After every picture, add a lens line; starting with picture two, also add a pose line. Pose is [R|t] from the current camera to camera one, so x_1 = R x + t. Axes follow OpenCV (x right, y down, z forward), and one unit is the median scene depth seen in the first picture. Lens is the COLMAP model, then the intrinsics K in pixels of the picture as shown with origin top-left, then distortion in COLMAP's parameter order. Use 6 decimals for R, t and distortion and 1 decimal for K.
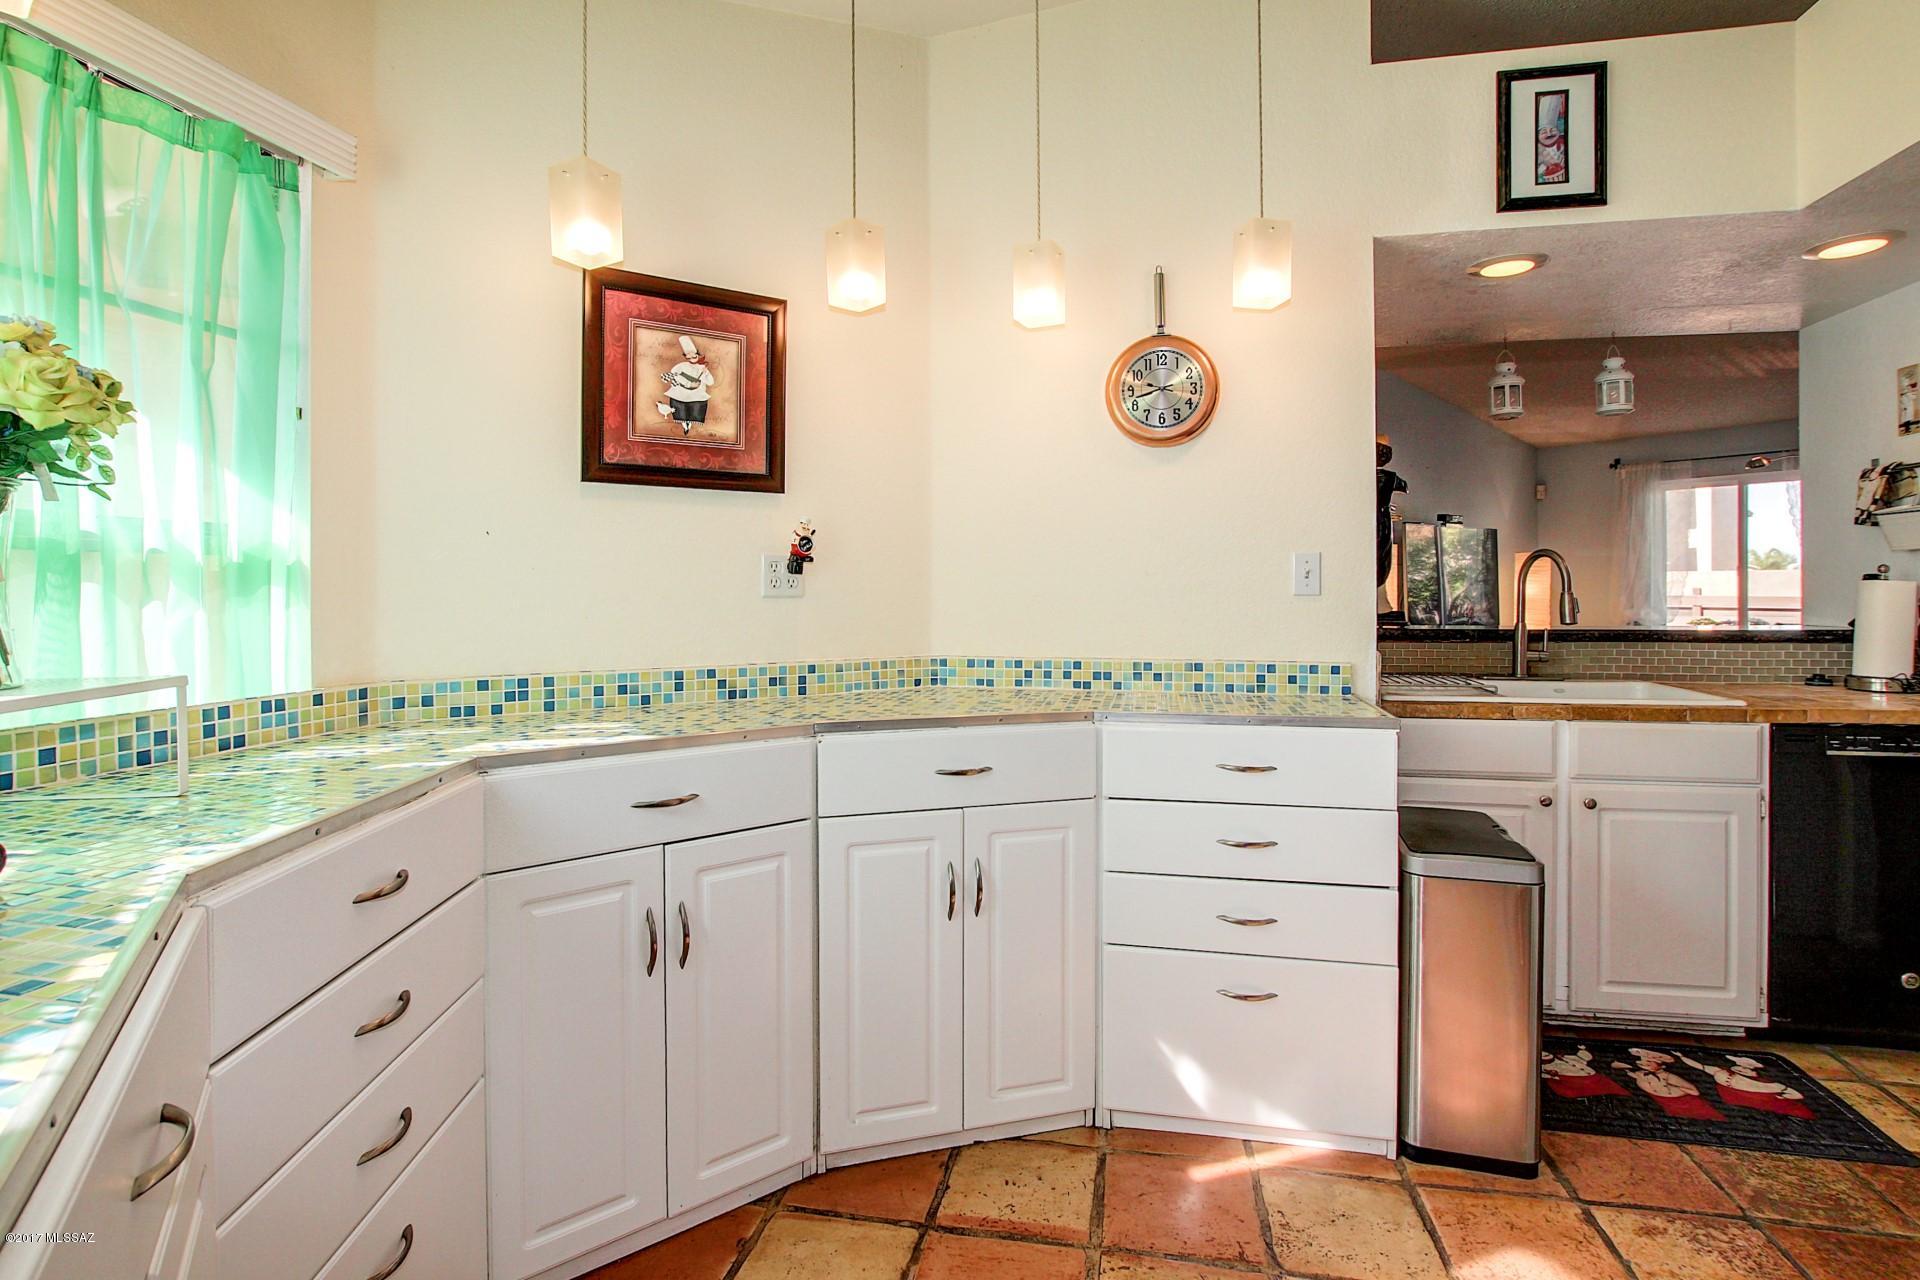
lens RADIAL K [[901.5, 0, 976.6], [0, 901.5, 594.9], [0, 0, 1]] dist [-0.012710, 0.001983]
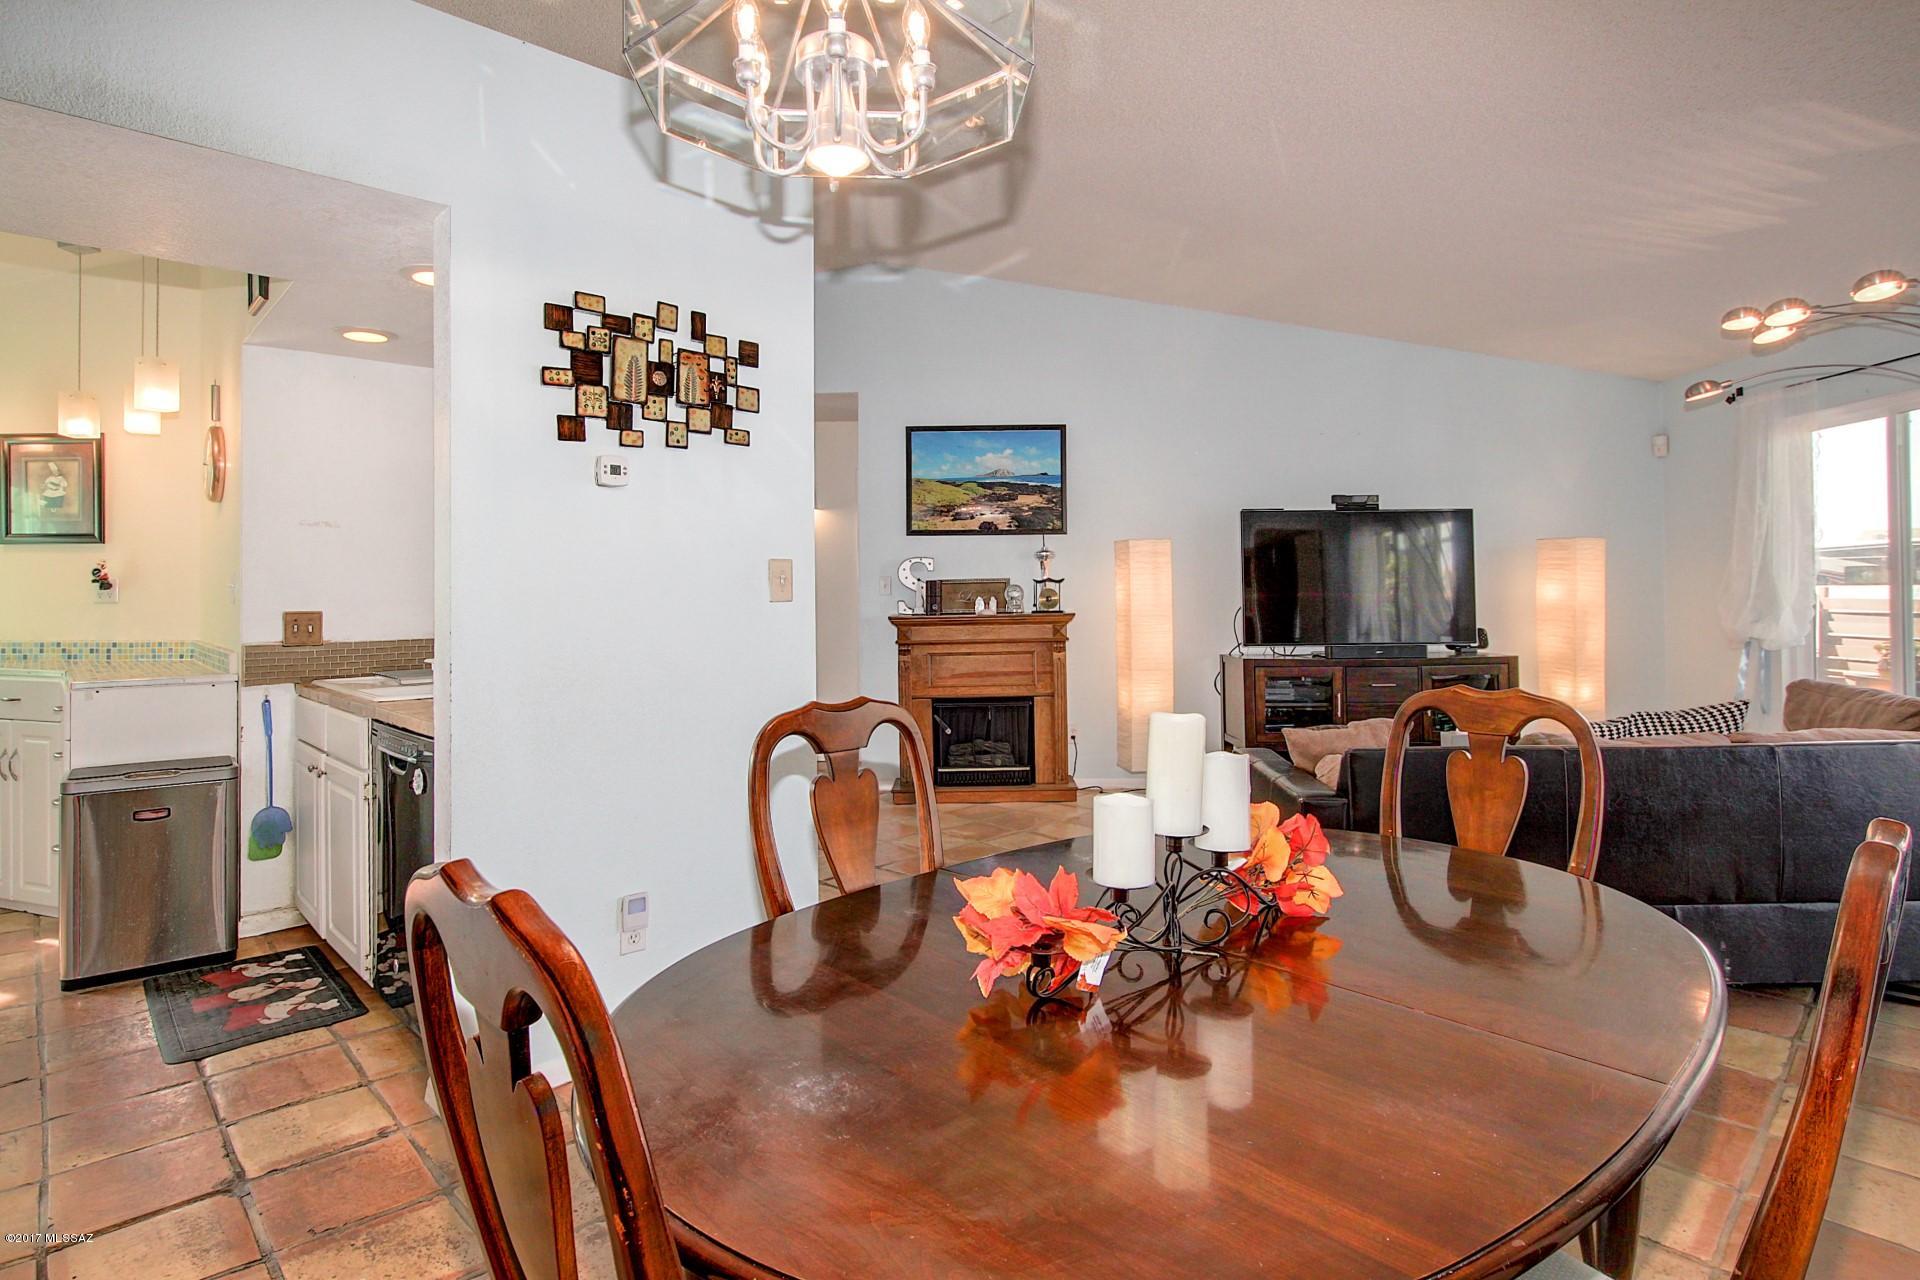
lens RADIAL K [[952.4, 0, 969.7], [0, 952.4, 588.3], [0, 0, 1]] dist [-0.024451, 0.003656]
pose [[0.833180, -0.004569, -0.552983, 2.252378], [-0.000713, 0.999956, -0.009337, -0.010411], [0.553001, 0.008174, 0.833140, 0.435651]]
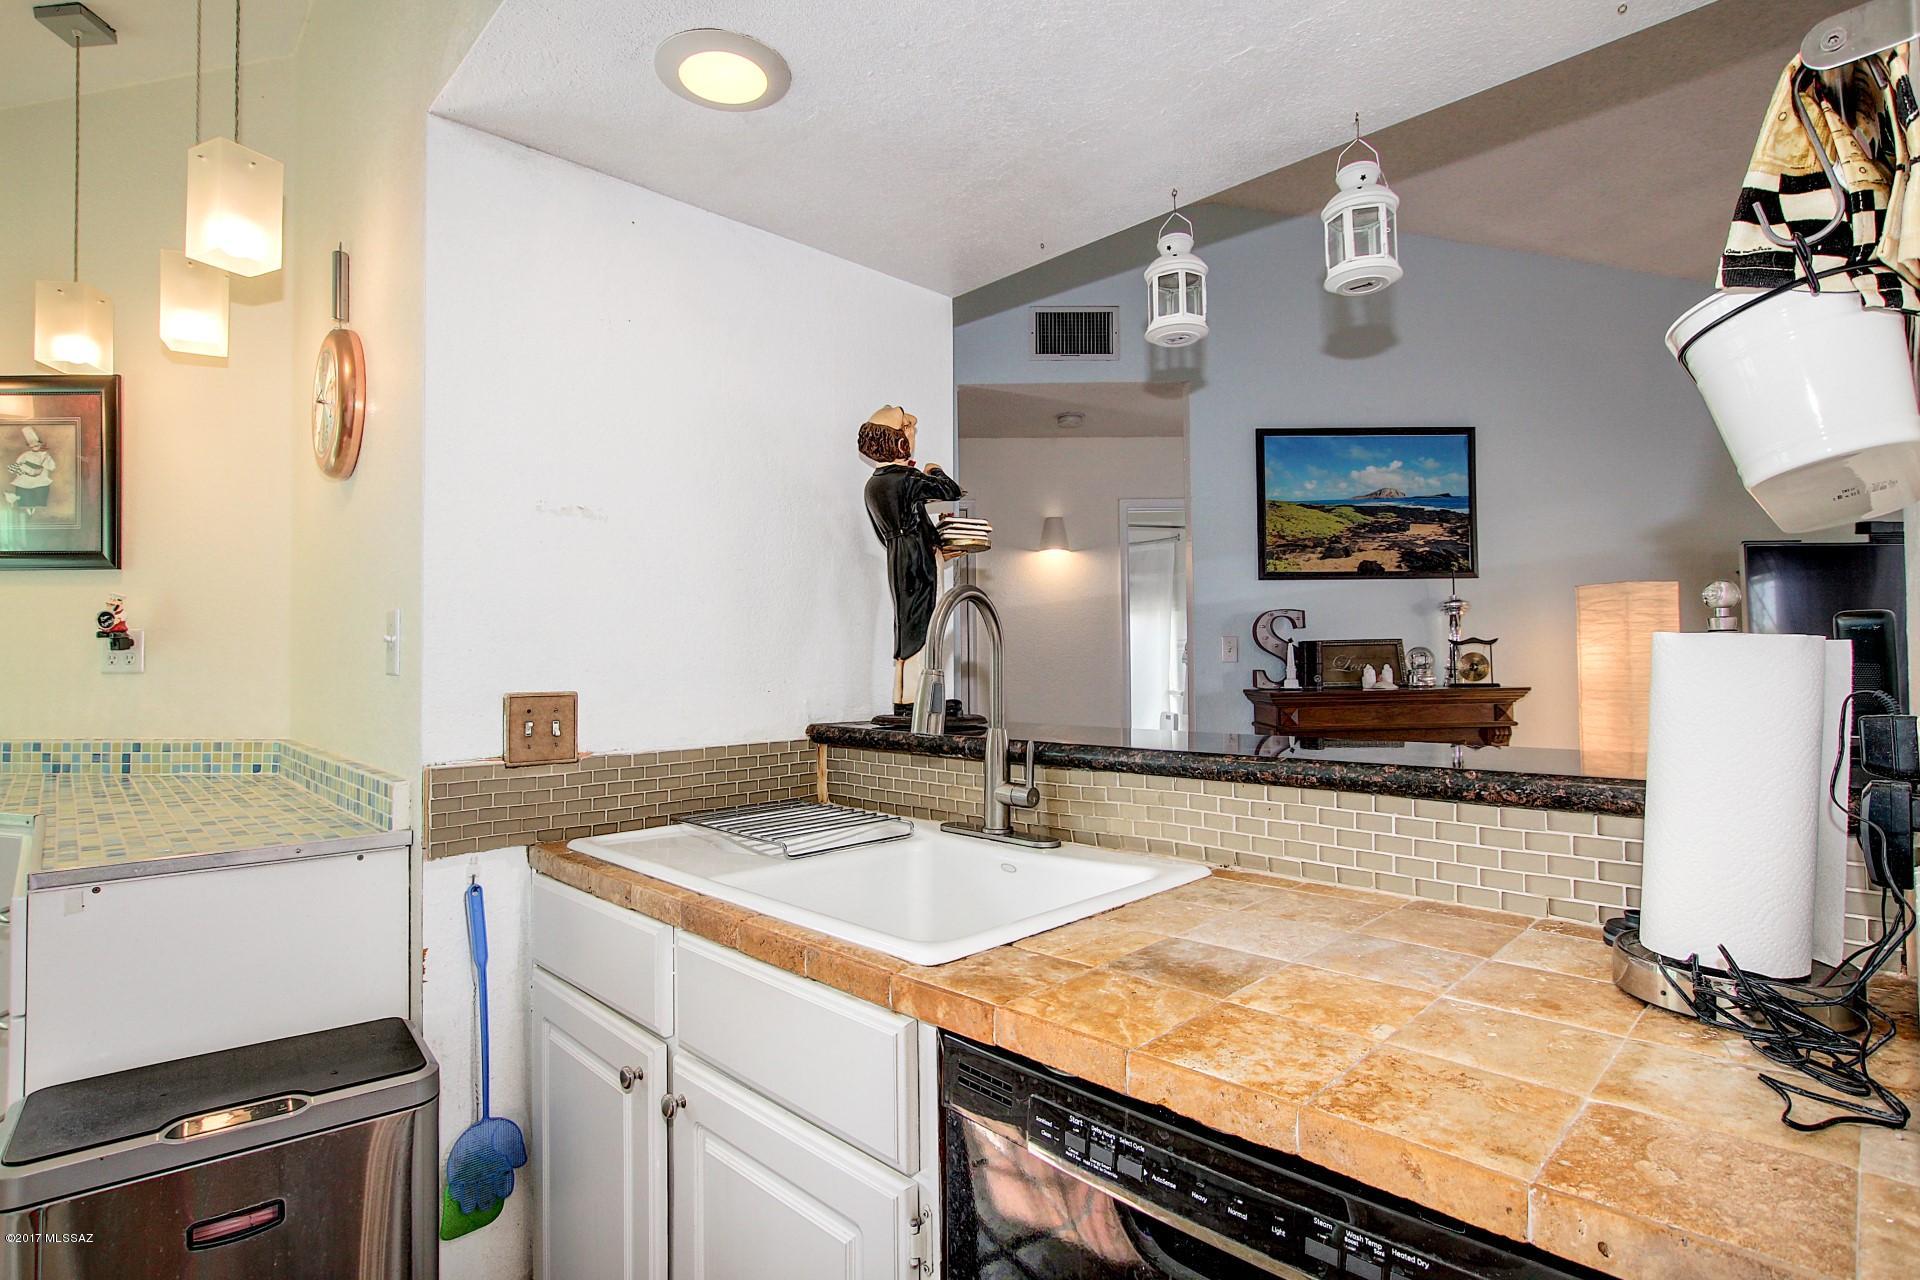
lens RADIAL K [[901.5, 0, 966.0], [0, 901.5, 649.8], [0, 0, 1]] dist [-0.012710, 0.001983]
pose [[0.837084, -0.008478, -0.547009, 1.144641], [-0.001429, 0.999843, -0.017682, -0.007581], [0.547073, 0.015583, 0.836940, 0.711748]]
